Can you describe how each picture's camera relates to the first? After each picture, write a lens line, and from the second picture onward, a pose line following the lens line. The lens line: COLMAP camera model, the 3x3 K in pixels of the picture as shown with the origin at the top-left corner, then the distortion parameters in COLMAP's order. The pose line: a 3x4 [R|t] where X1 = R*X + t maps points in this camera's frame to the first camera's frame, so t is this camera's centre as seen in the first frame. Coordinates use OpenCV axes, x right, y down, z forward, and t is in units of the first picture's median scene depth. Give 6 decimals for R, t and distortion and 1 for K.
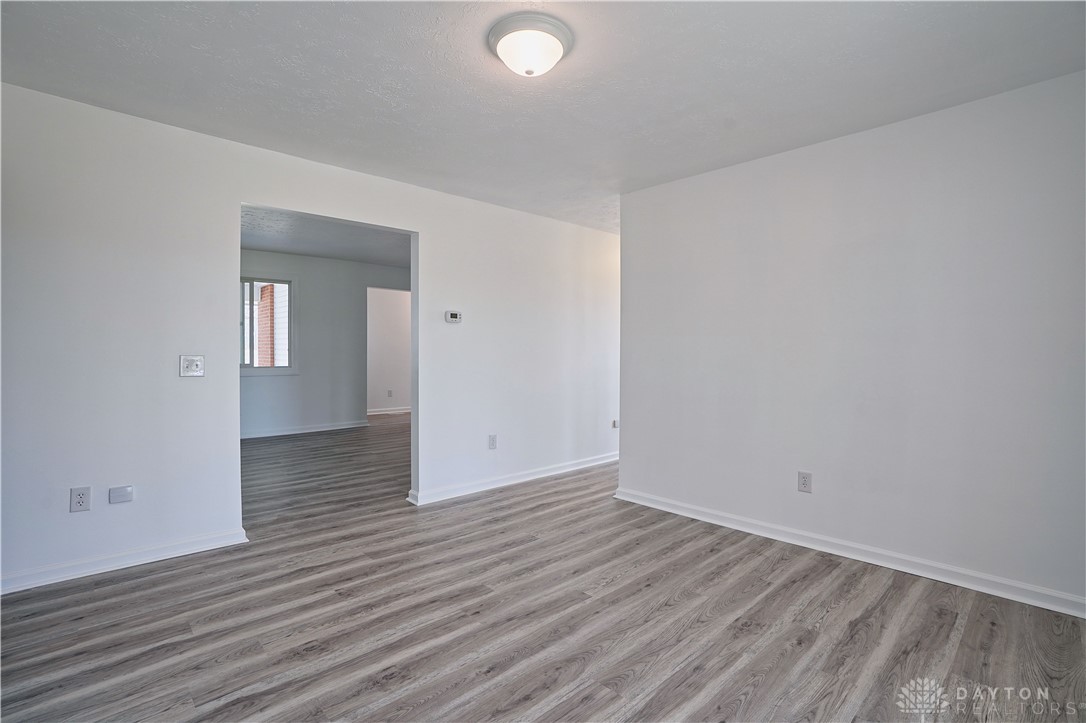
lens RADIAL K [[505.8, 0, 541.5], [0, 505.8, 358.3], [0, 0, 1]] dist [-0.068369, 0.029500]
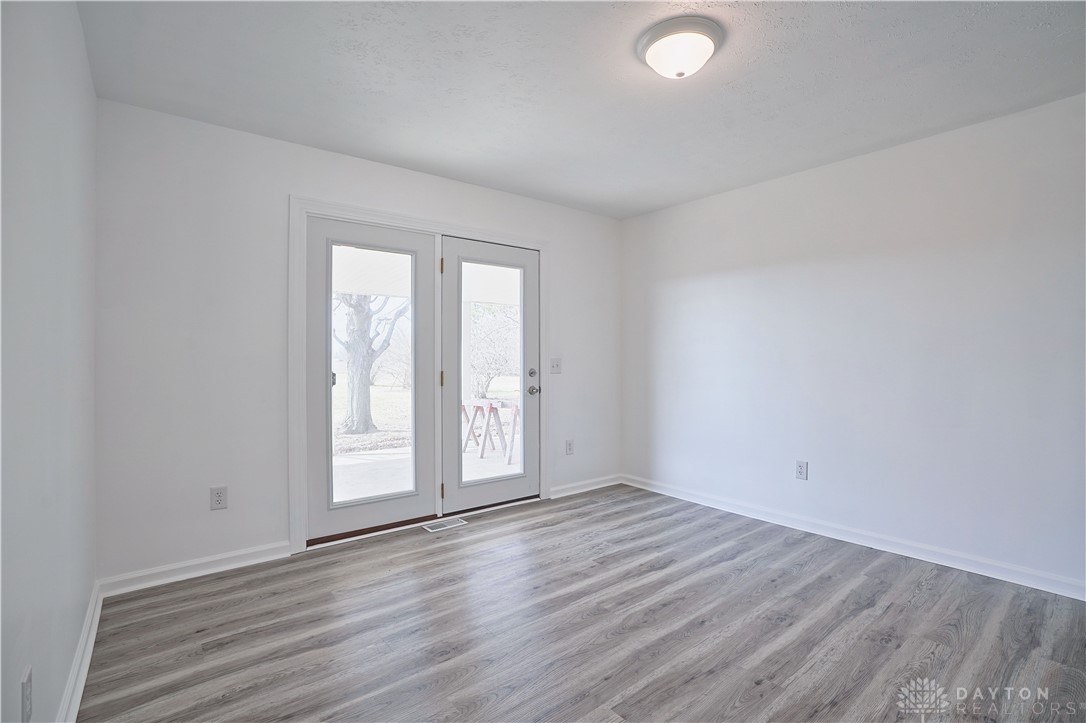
lens RADIAL K [[493.5, 0, 541.2], [0, 493.5, 357.5], [0, 0, 1]] dist [-0.068685, 0.026946]
pose [[-0.996668, -0.002156, 0.081539, 0.146363], [-0.001430, 0.999959, 0.008961, -0.015159], [-0.081555, 0.008814, -0.996630, 1.680319]]
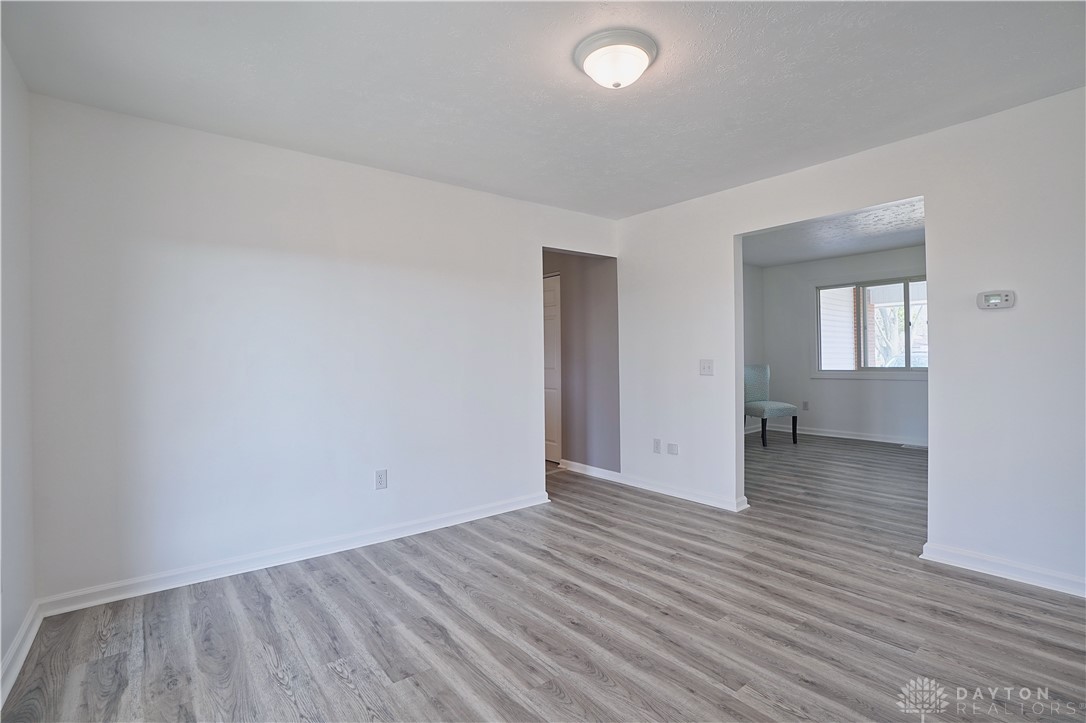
lens RADIAL K [[505.8, 0, 541.5], [0, 505.8, 358.3], [0, 0, 1]] dist [-0.068369, 0.029500]
pose [[-0.085851, -0.003474, -0.996302, 0.847975], [0.000636, 0.999994, -0.003542, -0.005523], [0.996308, -0.000938, -0.085848, 0.785926]]
